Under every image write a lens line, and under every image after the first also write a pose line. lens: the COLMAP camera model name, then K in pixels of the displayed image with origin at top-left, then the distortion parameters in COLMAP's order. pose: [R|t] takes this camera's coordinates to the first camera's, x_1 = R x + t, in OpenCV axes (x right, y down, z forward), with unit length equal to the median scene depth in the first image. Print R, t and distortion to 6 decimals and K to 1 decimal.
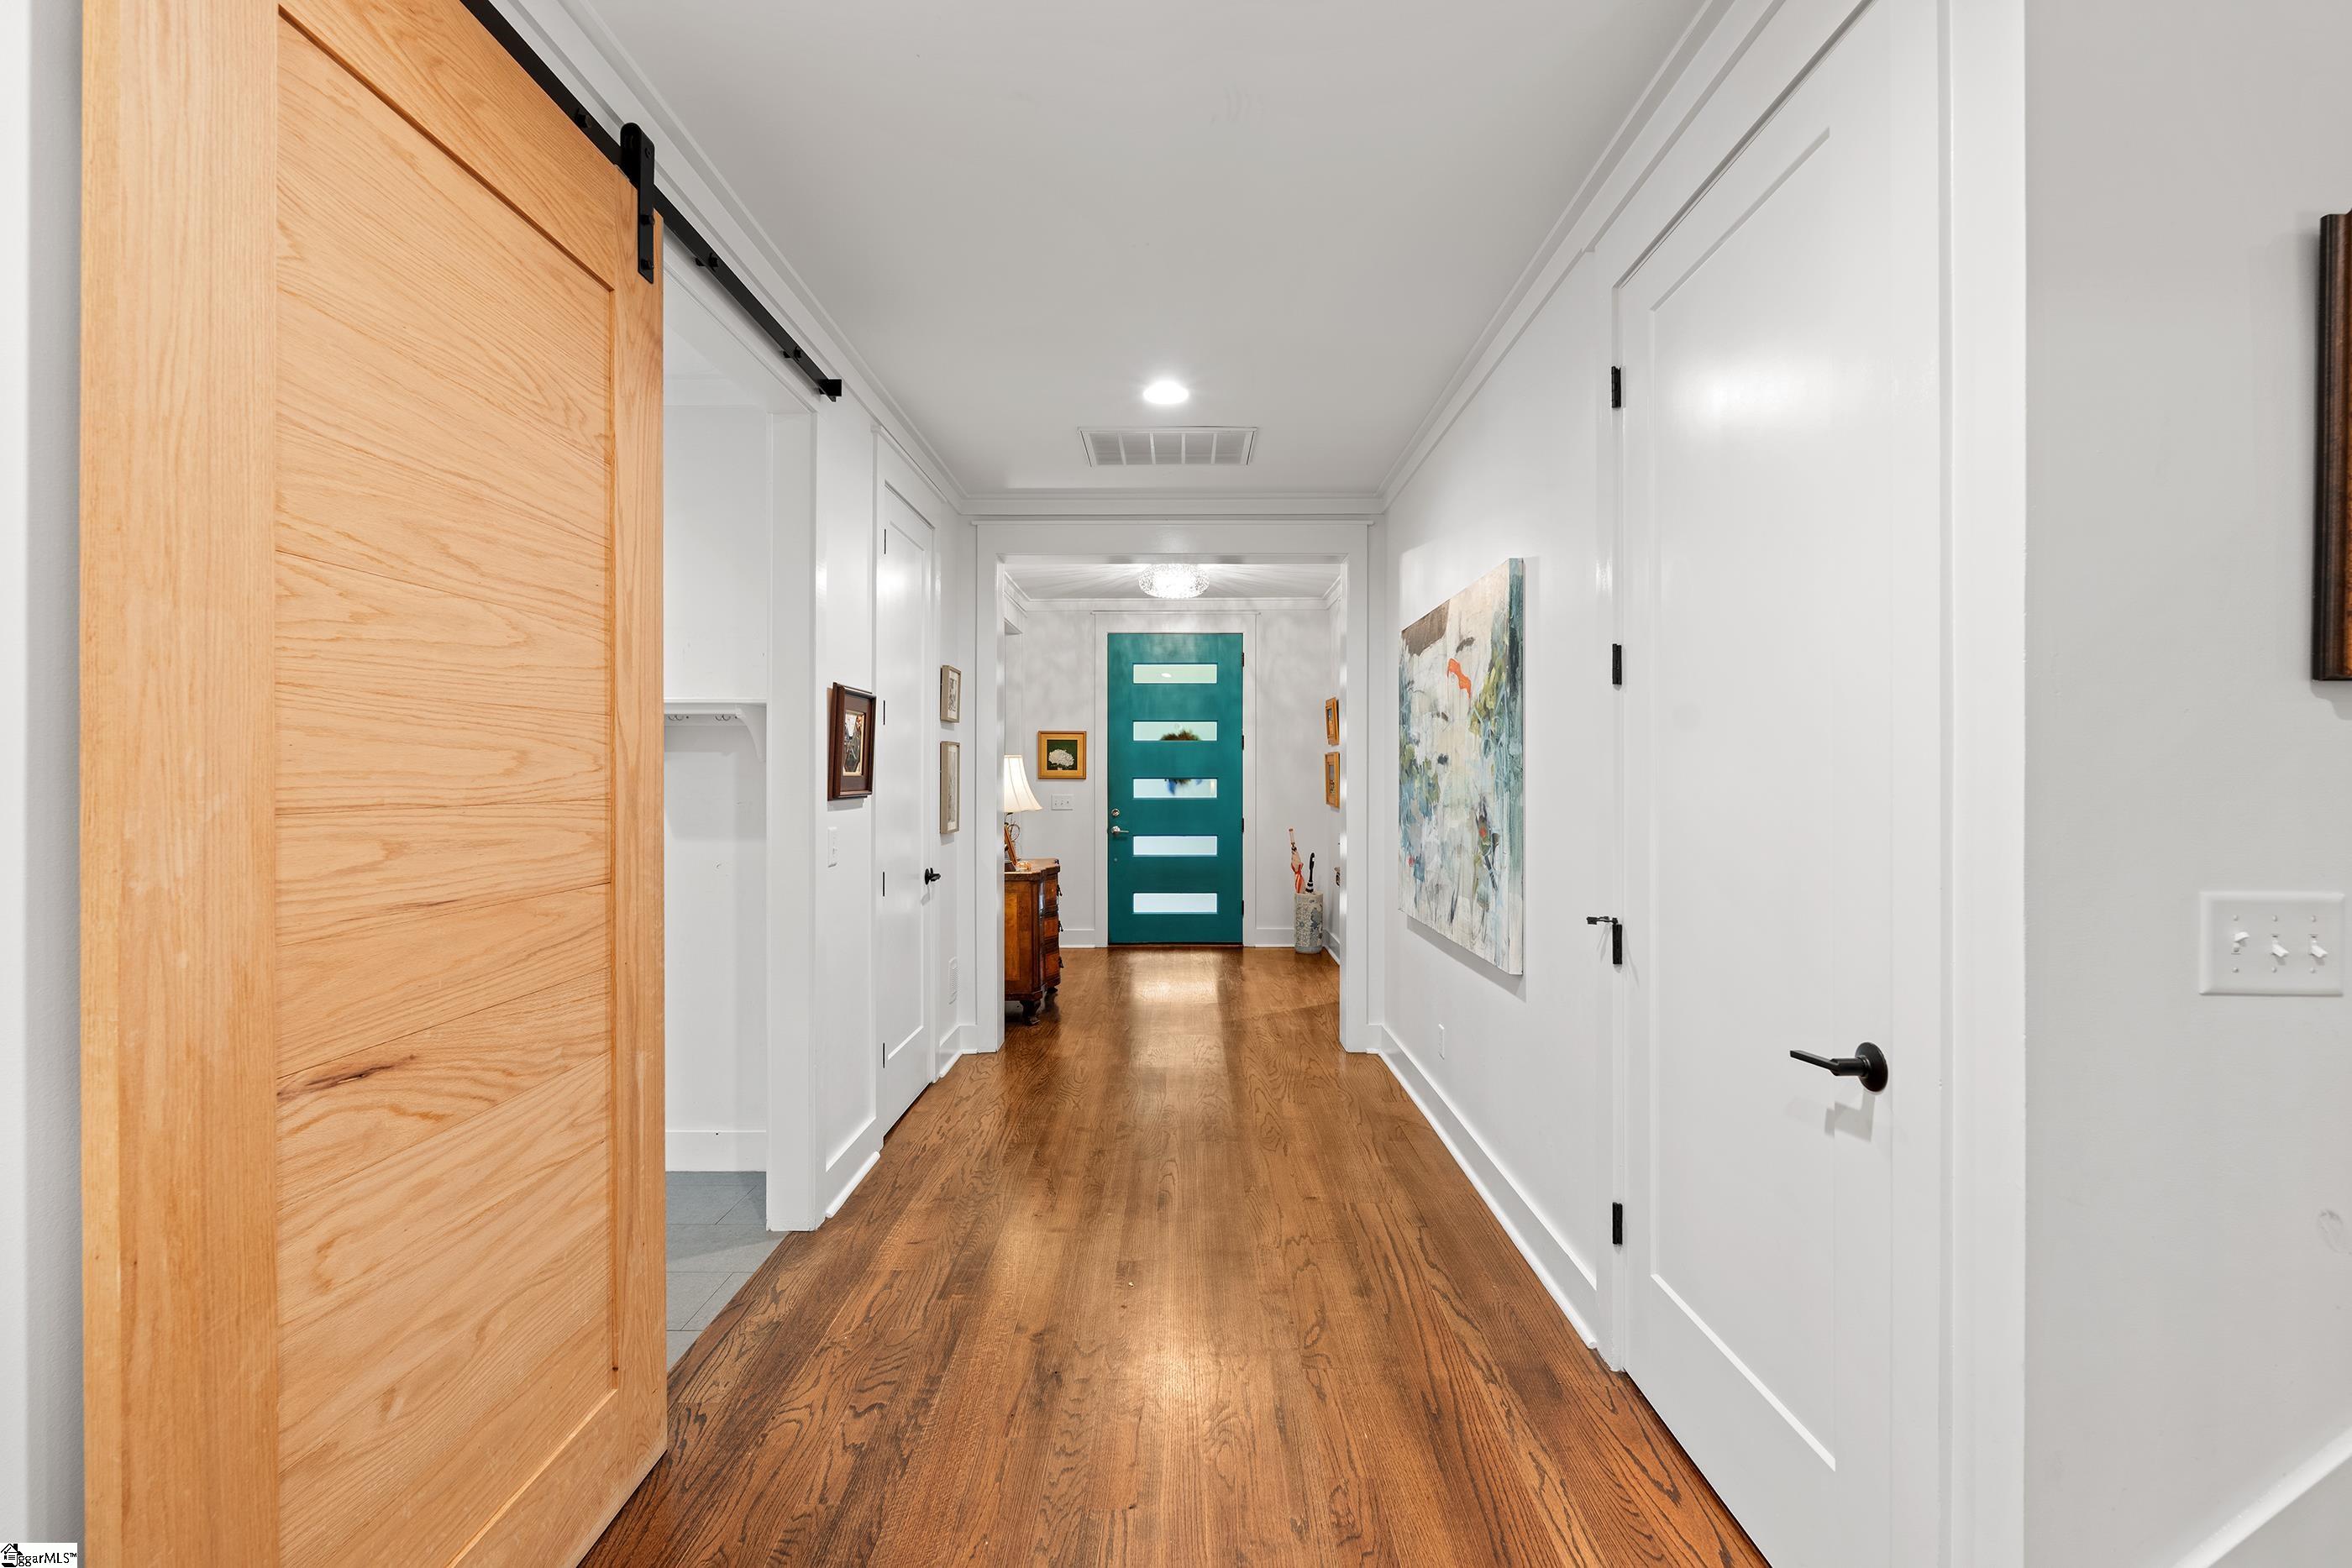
lens RADIAL K [[1036.0, 0, 1176.9], [0, 1036.0, 783.7], [0, 0, 1]] dist [0.000711, 0.000003]
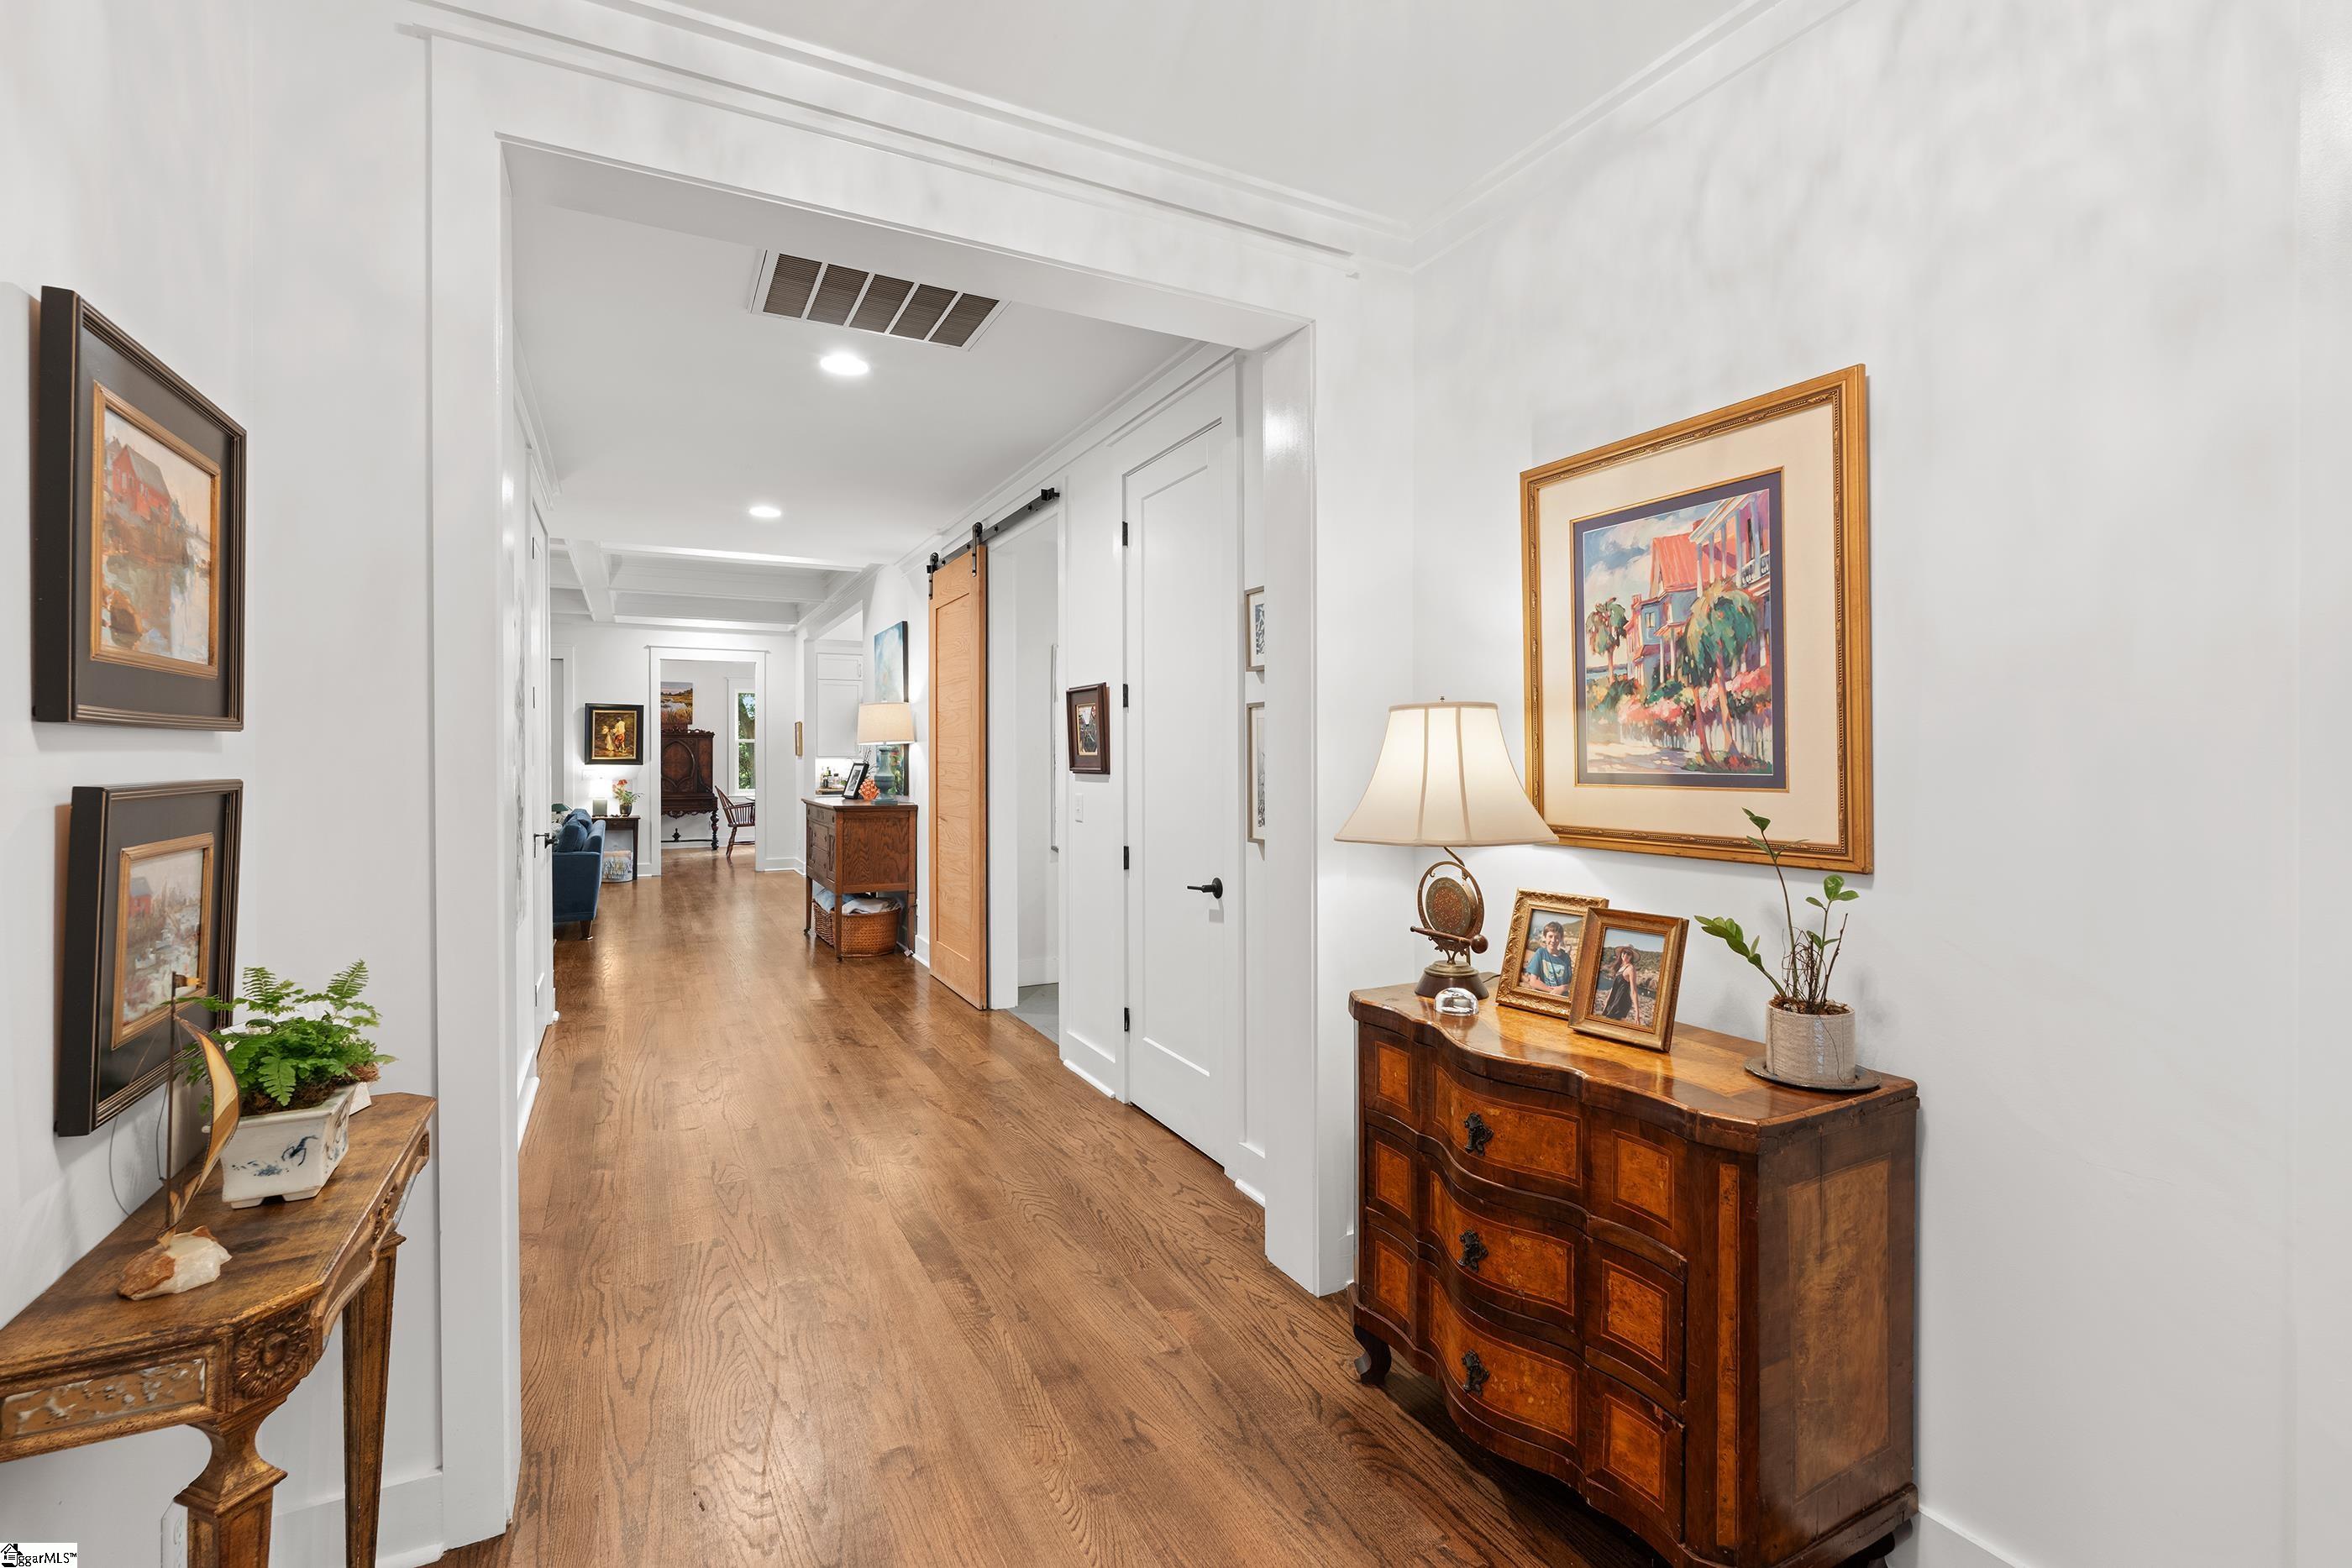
lens RADIAL K [[1036.0, 0, 1159.6], [0, 1036.0, 749.0], [0, 0, 1]] dist [0.000711, 0.000003]
pose [[-0.886602, 0.002175, -0.462528, 0.184543], [0.006529, 0.999948, -0.007812, -0.004916], [0.462487, -0.009946, -0.886570, 2.063530]]
